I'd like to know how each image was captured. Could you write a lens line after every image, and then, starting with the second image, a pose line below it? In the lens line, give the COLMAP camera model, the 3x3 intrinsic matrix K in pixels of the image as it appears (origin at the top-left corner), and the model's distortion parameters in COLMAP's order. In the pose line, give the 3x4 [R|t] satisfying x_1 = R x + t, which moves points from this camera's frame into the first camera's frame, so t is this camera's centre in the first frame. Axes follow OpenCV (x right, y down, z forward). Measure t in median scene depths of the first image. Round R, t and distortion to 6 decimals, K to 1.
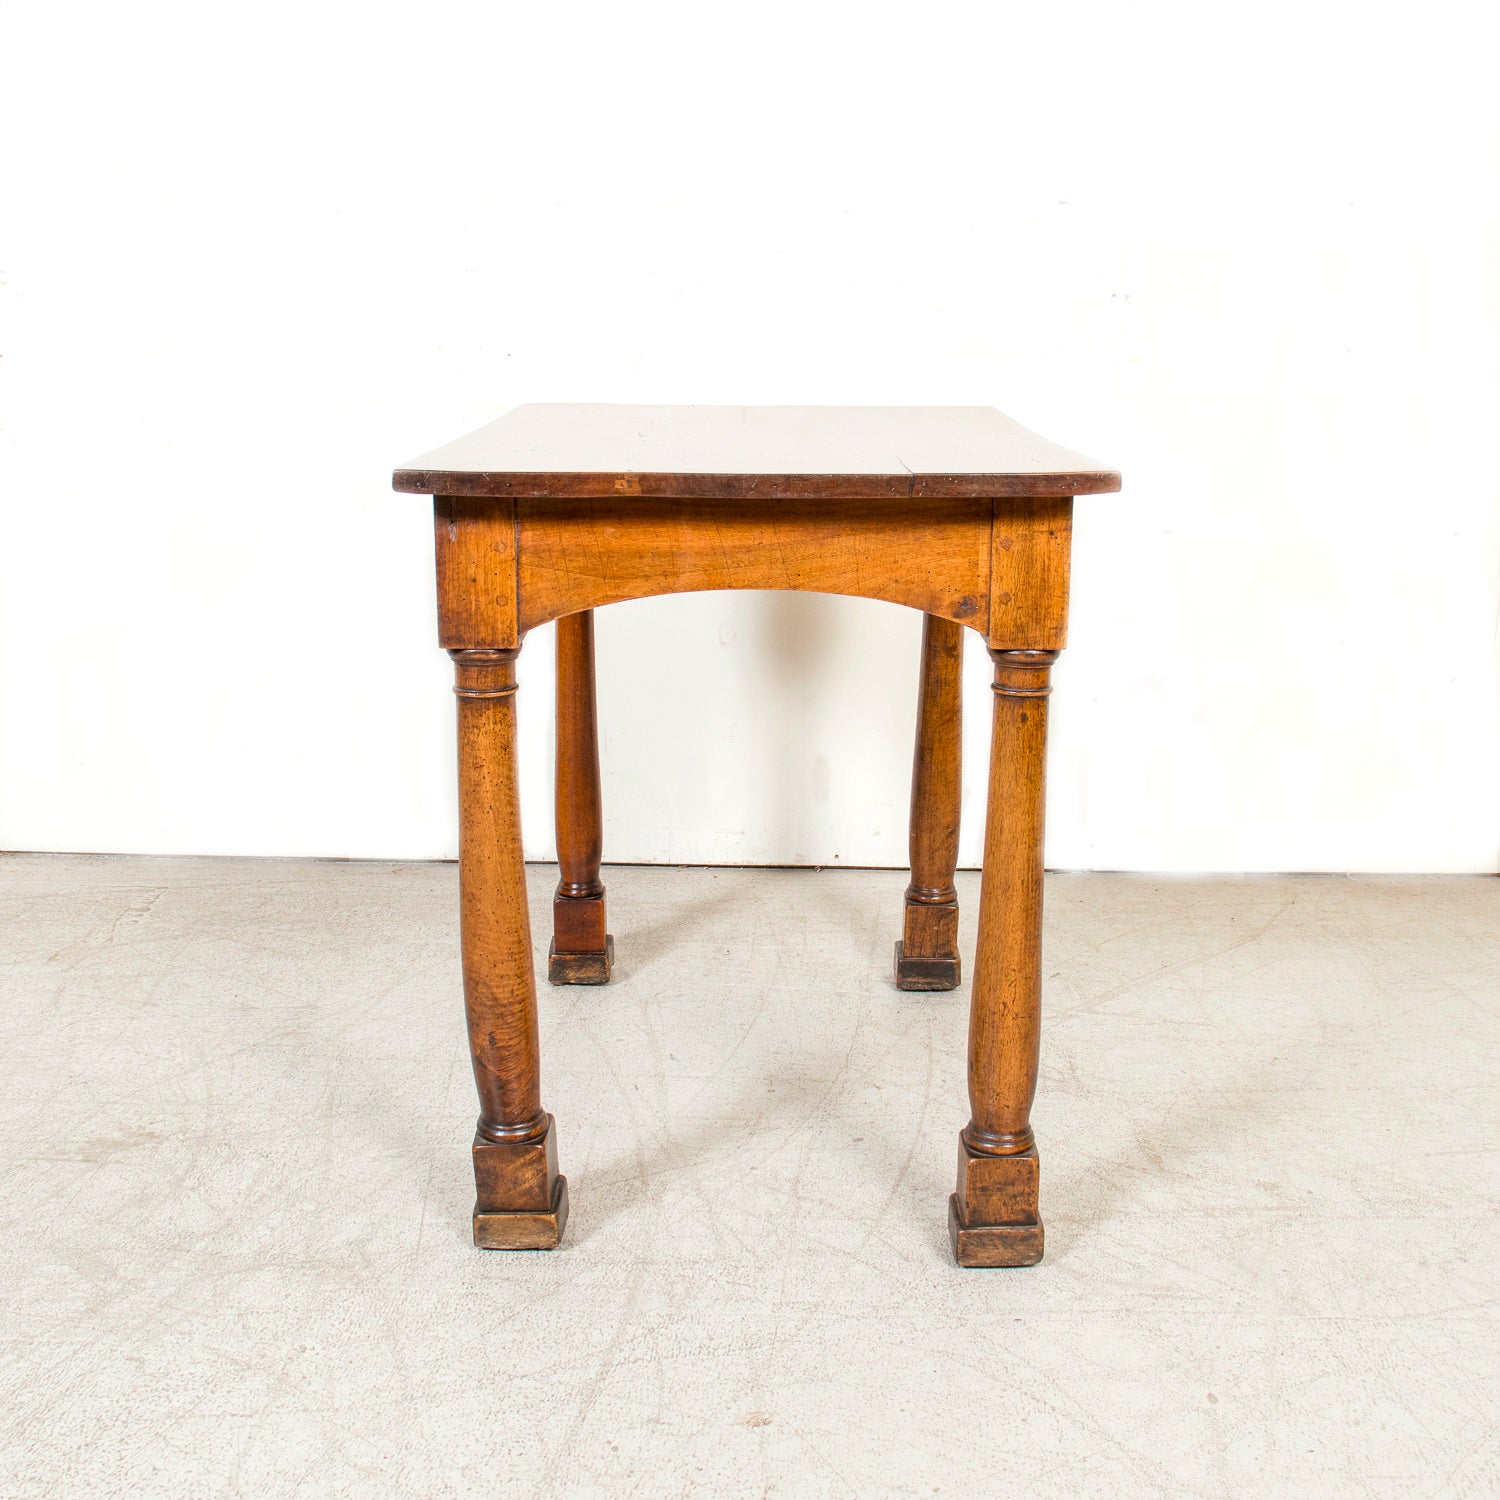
lens RADIAL K [[1863.5, 0, 750.0], [0, 1863.5, 750.0], [0, 0, 1]] dist [-0.179235, 0.164880]
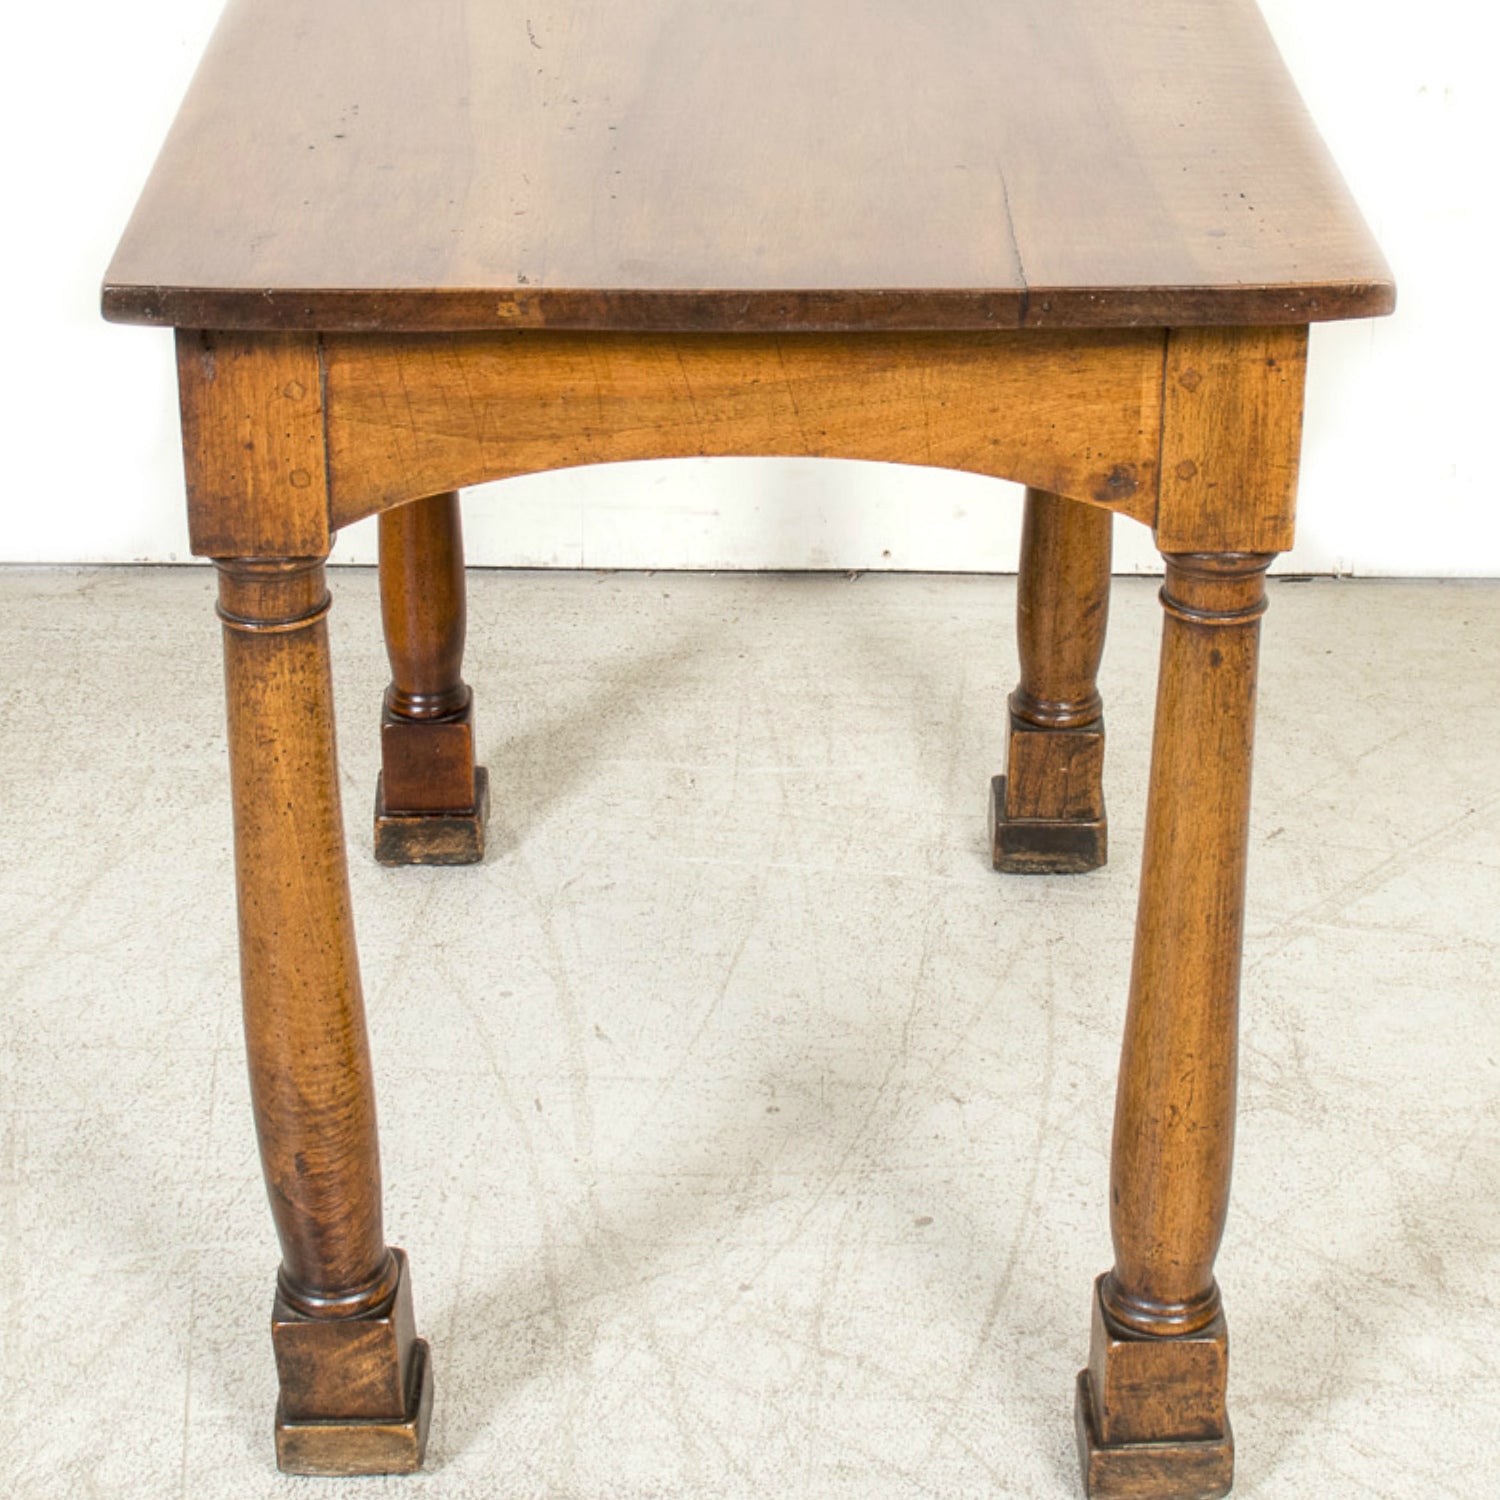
lens RADIAL K [[3620.9, 0, 751.2], [0, 3620.9, 609.9], [0, 0, 1]] dist [-0.181043, 0.169516]
pose [[0.999934, -0.006865, 0.009242, -0.005717], [0.004851, 0.979262, 0.202541, -0.240694], [-0.010441, -0.202483, 0.979230, -0.082033]]
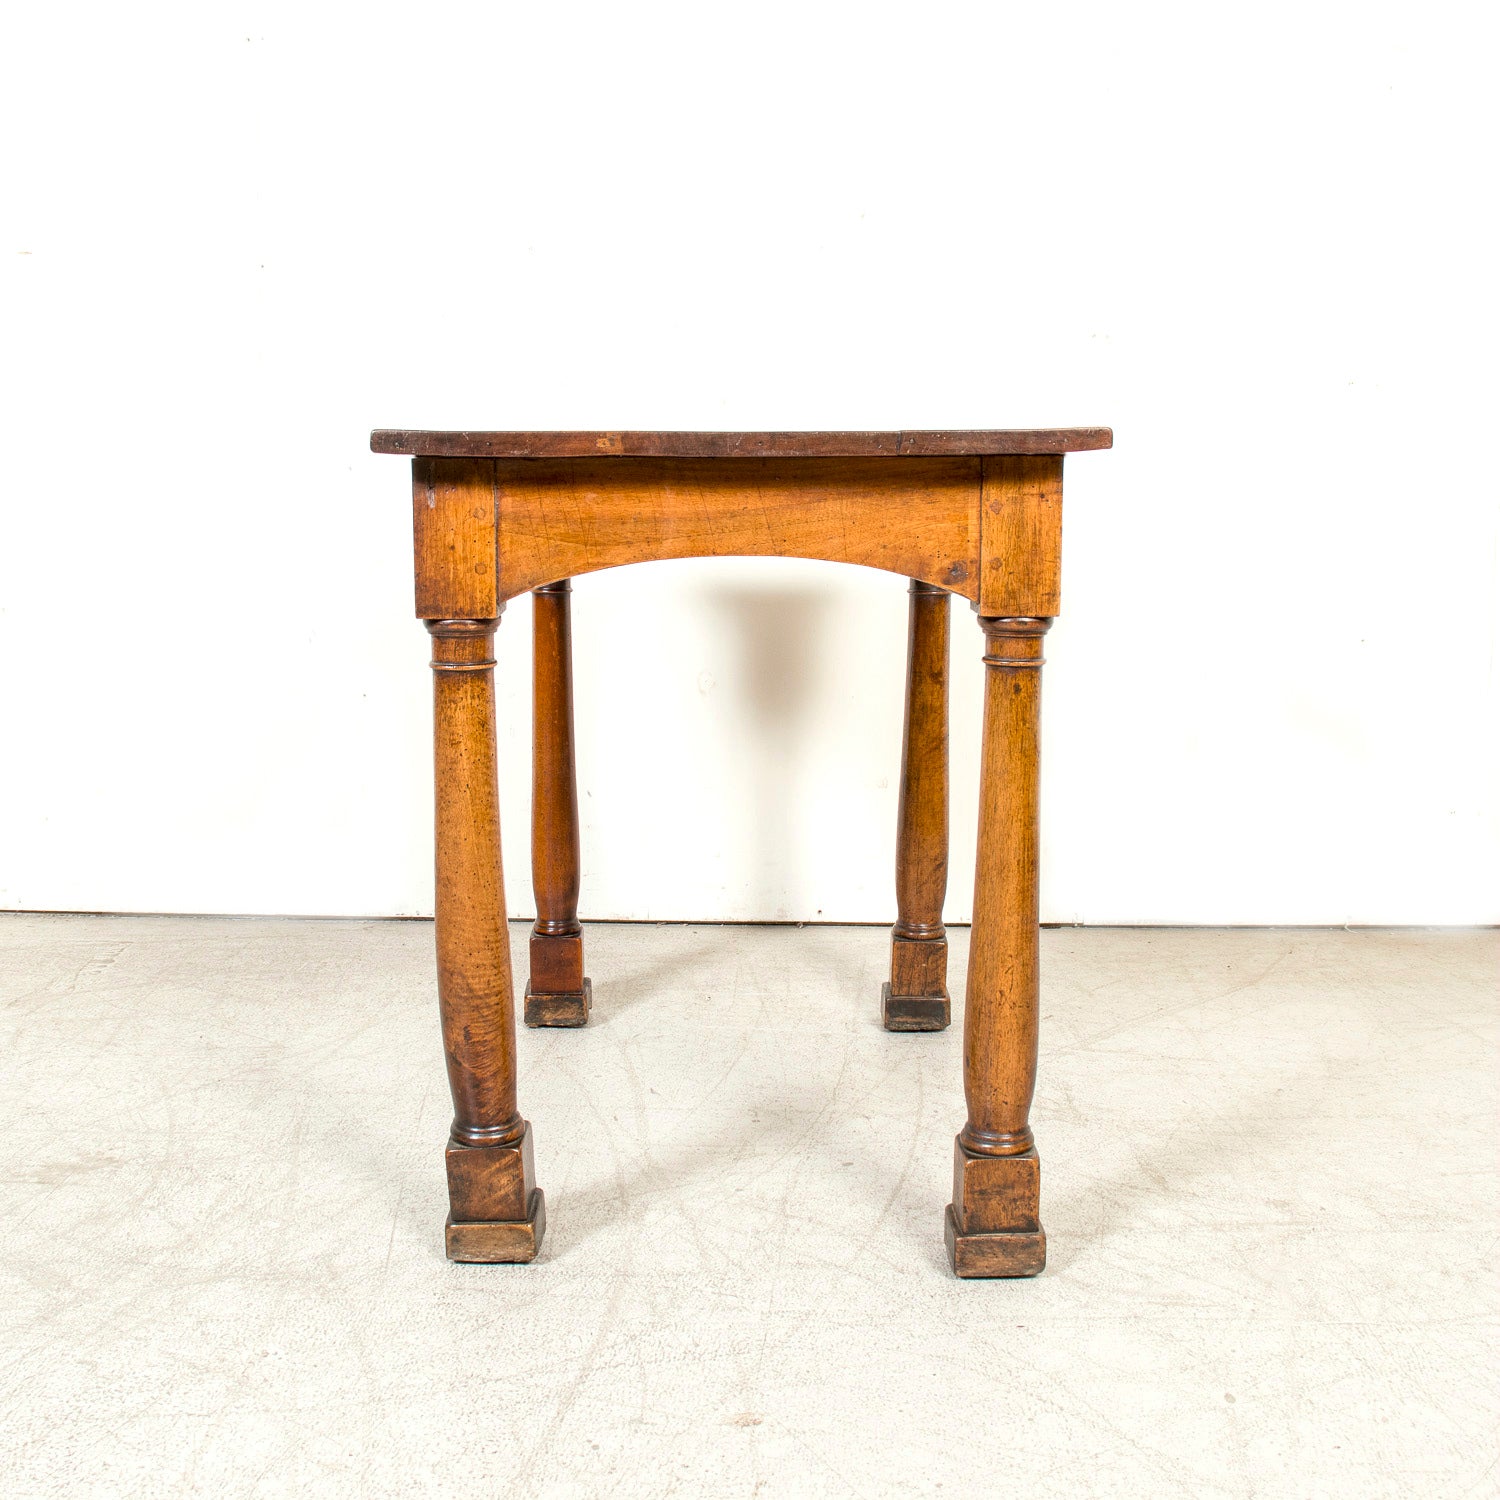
lens RADIAL K [[1884.3, 0, 710.5], [0, 1884.3, 749.0], [0, 0, 1]] dist [-0.178599, 0.161425]
pose [[0.999966, -0.004328, -0.006971, -0.005691], [0.003756, 0.996775, -0.080163, 0.085574], [0.007295, 0.080134, 0.996757, 0.021467]]
